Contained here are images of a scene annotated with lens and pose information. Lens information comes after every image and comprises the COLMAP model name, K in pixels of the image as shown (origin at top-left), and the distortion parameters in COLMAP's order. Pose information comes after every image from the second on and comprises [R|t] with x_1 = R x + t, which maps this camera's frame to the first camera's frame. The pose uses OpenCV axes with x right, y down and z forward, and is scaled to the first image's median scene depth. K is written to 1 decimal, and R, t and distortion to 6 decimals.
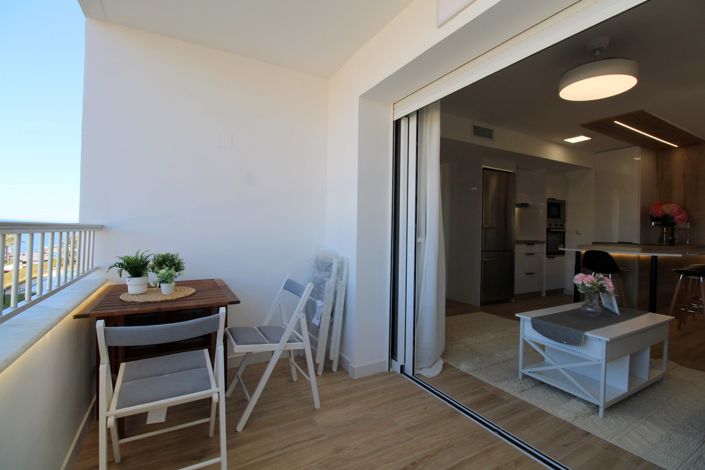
lens RADIAL K [[325.9, 0, 355.5], [0, 325.9, 227.3], [0, 0, 1]] dist [0.001037, -0.013084]
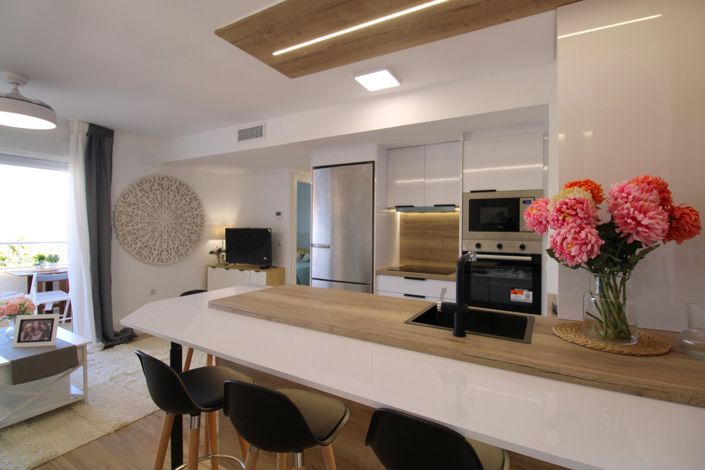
lens RADIAL K [[325.9, 0, 355.5], [0, 325.9, 227.3], [0, 0, 1]] dist [0.001037, -0.013084]
pose [[0.514073, -0.009717, -0.857692, 1.066601], [0.005960, 0.999952, -0.007757, -0.036325], [0.857726, -0.001124, 0.514106, 0.685794]]
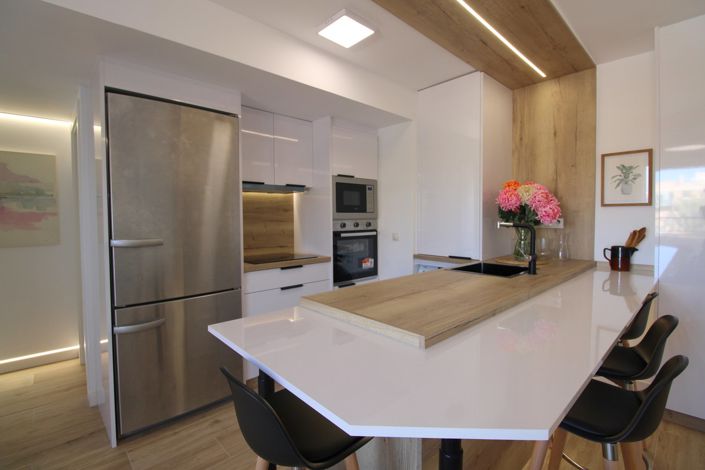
lens RADIAL K [[325.9, 0, 355.5], [0, 325.9, 227.3], [0, 0, 1]] dist [0.001037, -0.013084]
pose [[0.969270, -0.029562, 0.244218, 0.564281], [0.019333, 0.998837, 0.044177, -0.031258], [-0.245240, -0.038098, 0.968714, 0.552310]]
